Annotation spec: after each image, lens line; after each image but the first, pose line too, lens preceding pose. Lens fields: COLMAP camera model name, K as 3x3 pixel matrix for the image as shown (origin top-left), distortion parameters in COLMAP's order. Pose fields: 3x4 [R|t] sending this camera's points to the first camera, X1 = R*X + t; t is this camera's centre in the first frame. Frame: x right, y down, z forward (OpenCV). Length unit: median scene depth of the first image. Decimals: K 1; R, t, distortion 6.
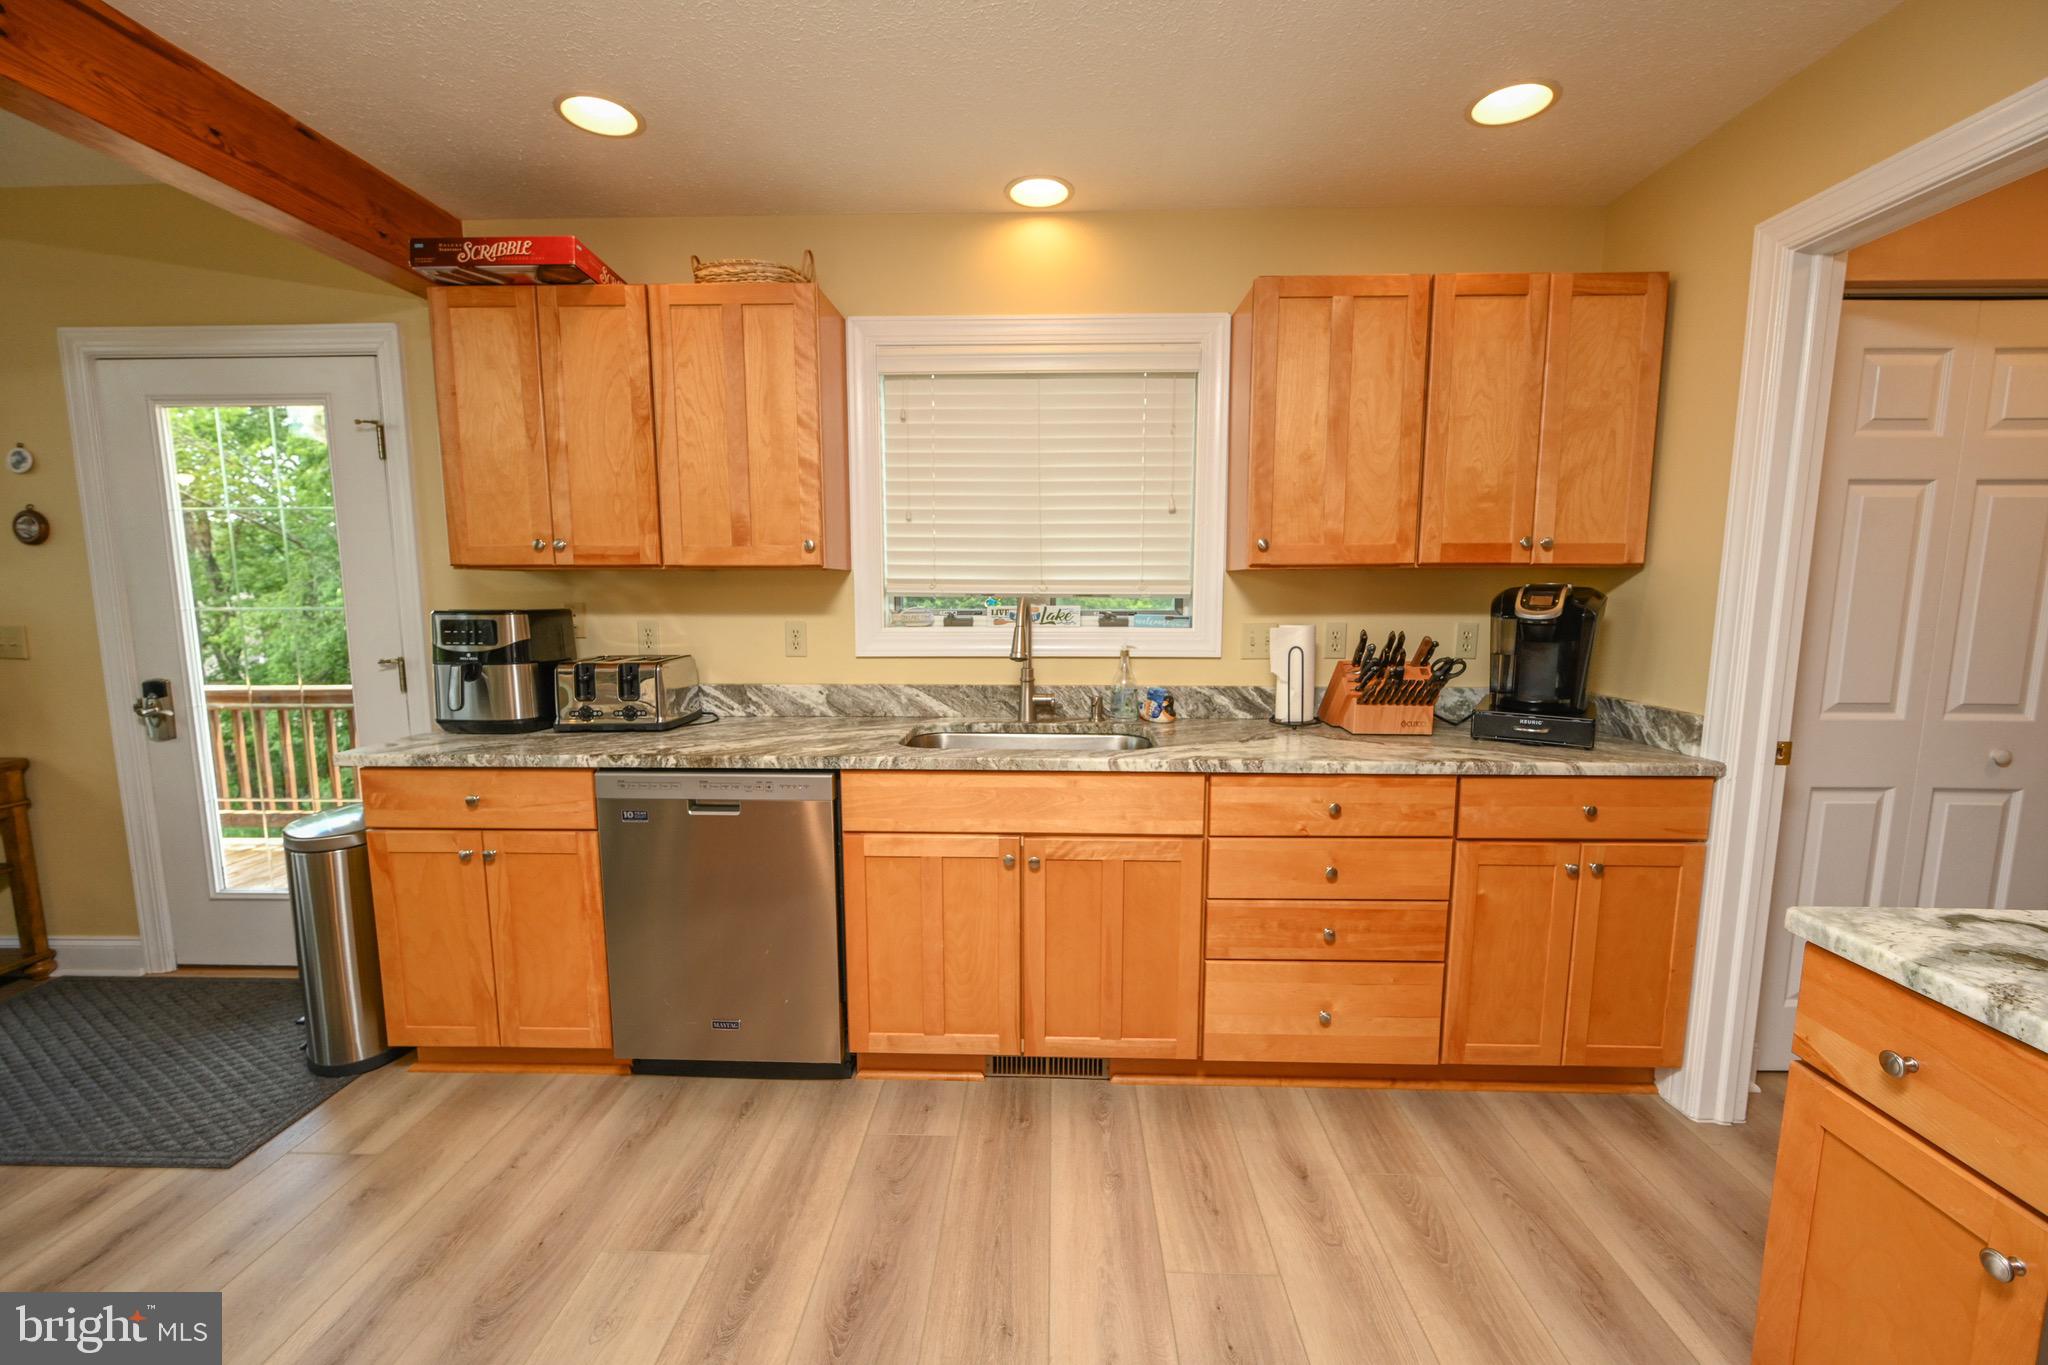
lens RADIAL K [[825.0, 0, 1027.5], [0, 825.0, 688.4], [0, 0, 1]] dist [0.000389, -0.000158]
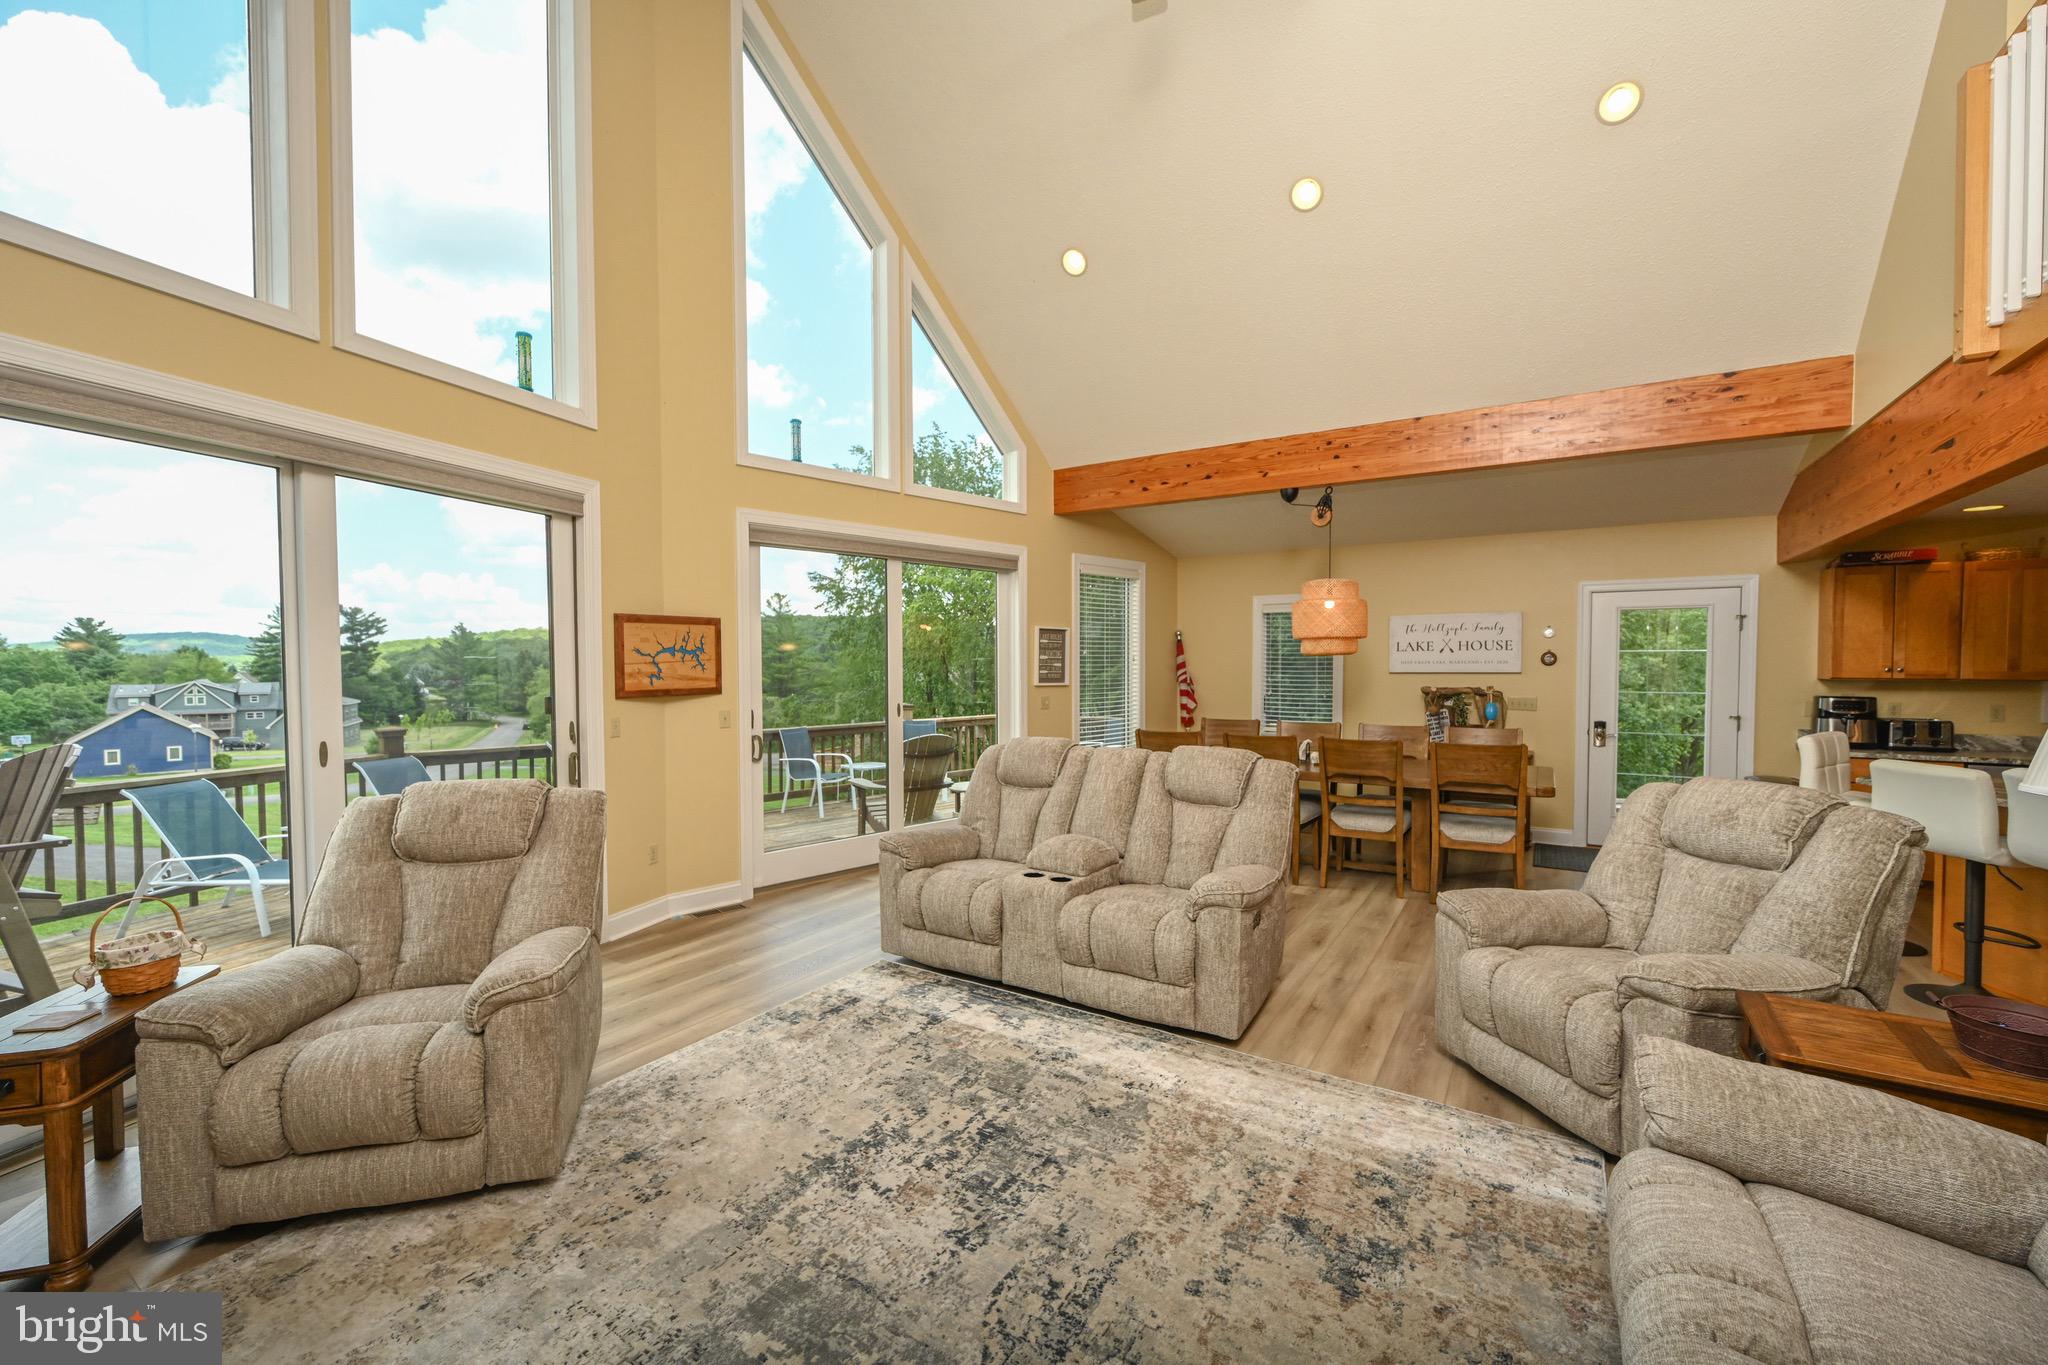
lens RADIAL K [[812.1, 0, 1024.5], [0, 812.1, 685.9], [0, 0, 1]] dist [-0.000831, -0.000120]
pose [[0.862764, 0.012800, -0.505444, -1.612164], [-0.059769, 0.995252, -0.076818, 0.207132], [0.502061, 0.096485, 0.859433, -2.338480]]
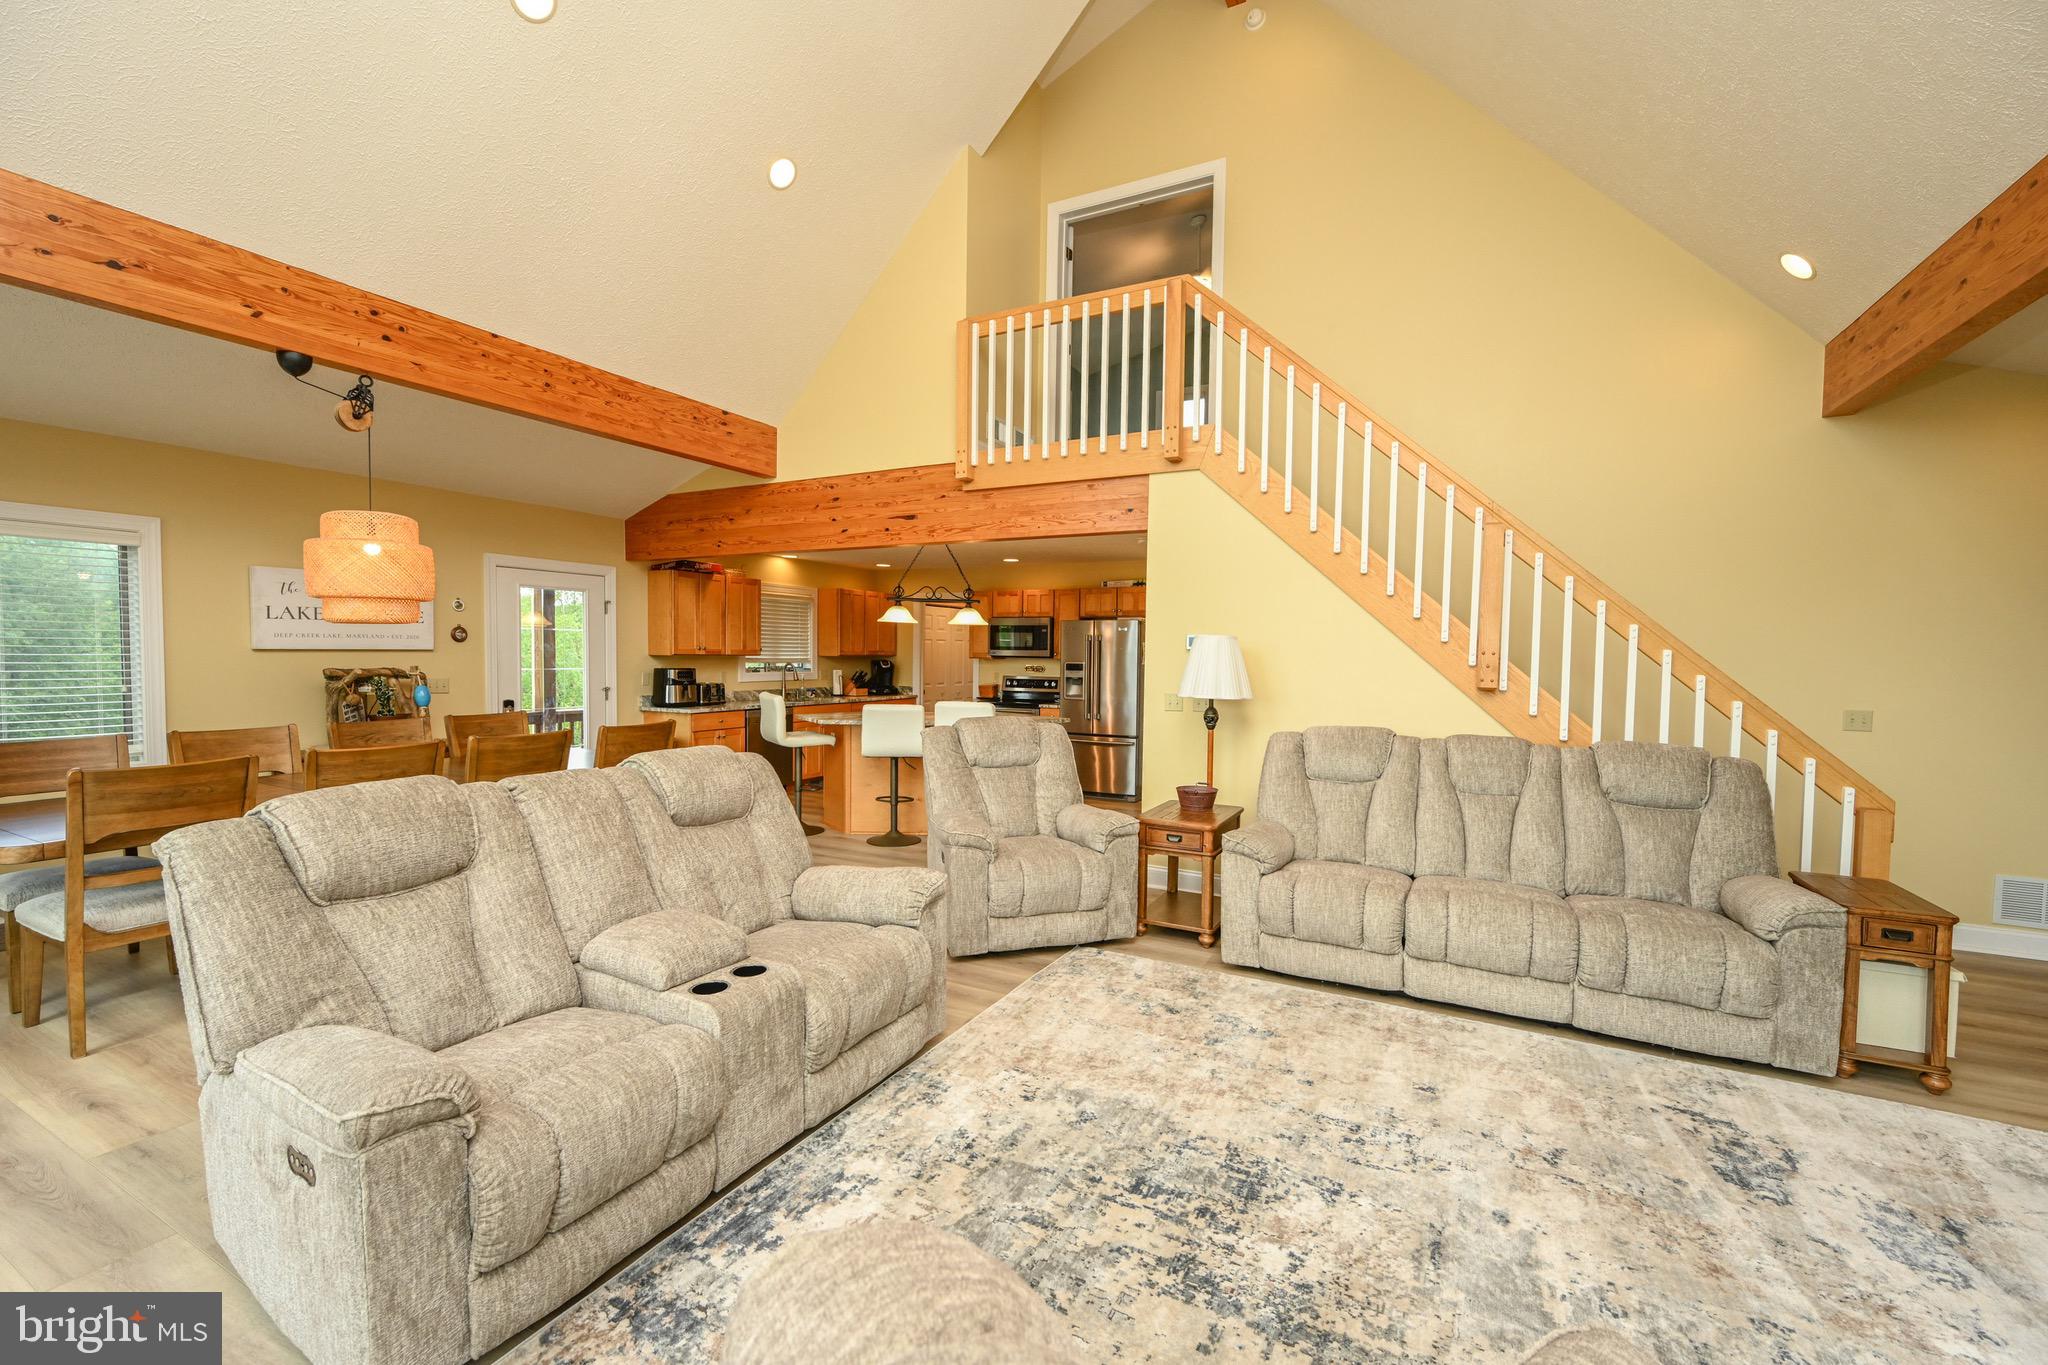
lens RADIAL K [[847.3, 0, 1028.4], [0, 847.3, 678.7], [0, 0, 1]] dist [-0.001328, -0.000362]
pose [[0.435119, -0.023062, 0.900078, -3.169475], [0.097249, 0.995027, -0.021518, 0.151273], [-0.895106, 0.096894, 0.435198, -1.694567]]
